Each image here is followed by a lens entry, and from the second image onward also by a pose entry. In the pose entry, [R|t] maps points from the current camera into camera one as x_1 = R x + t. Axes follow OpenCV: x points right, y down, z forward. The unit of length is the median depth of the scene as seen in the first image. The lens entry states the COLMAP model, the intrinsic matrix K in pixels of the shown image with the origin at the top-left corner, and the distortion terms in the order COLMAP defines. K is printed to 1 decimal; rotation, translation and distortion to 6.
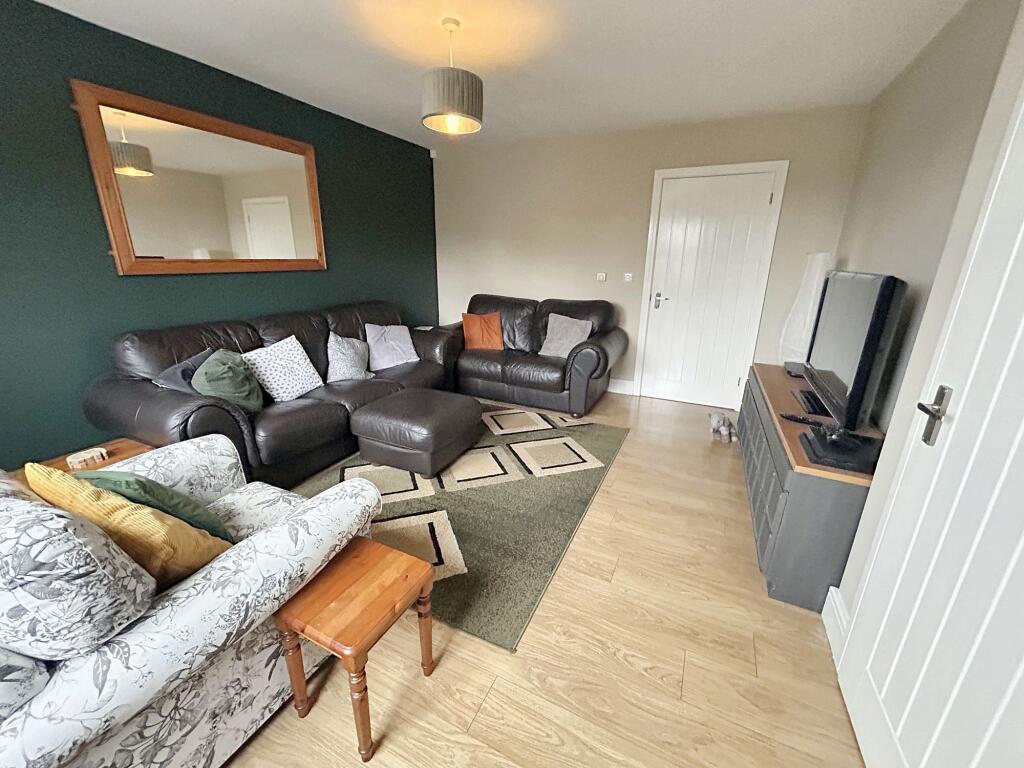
lens RADIAL K [[414.5, 0, 510.0], [0, 414.5, 380.8], [0, 0, 1]] dist [0.000640, -0.000322]
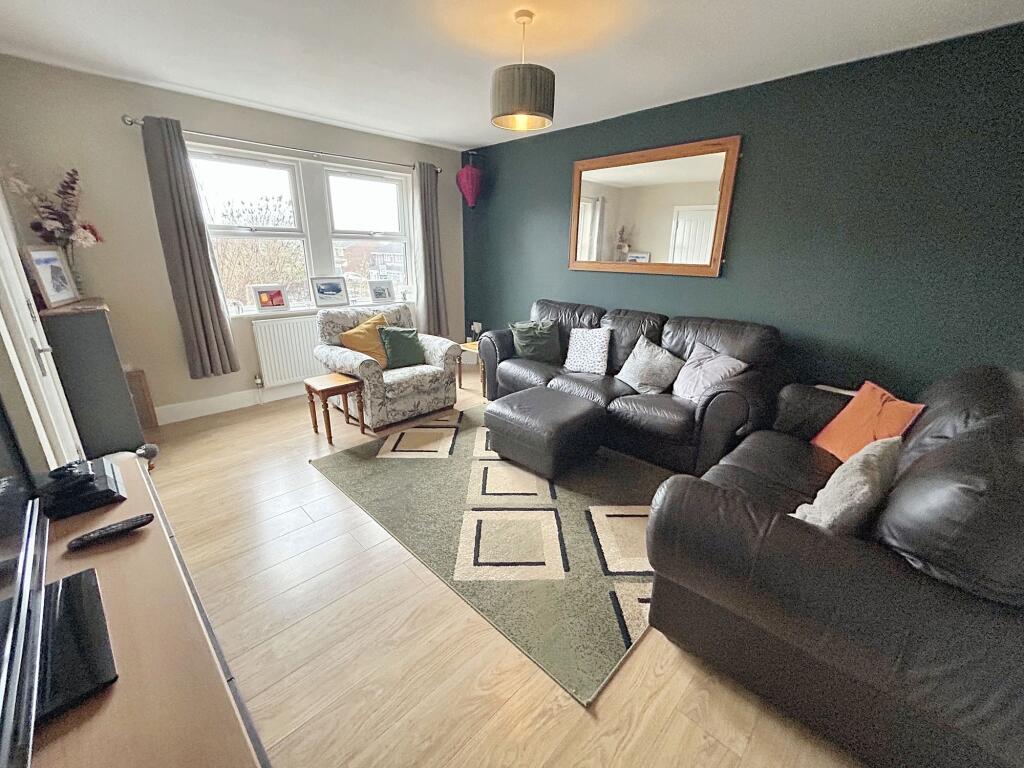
lens RADIAL K [[414.5, 0, 512.2], [0, 414.5, 383.8], [0, 0, 1]] dist [0.000640, -0.000322]
pose [[-0.318437, 0.270737, -0.908460, 0.674456], [-0.300378, 0.880143, 0.367588, -0.315457], [0.899095, 0.389935, -0.198947, 1.049458]]
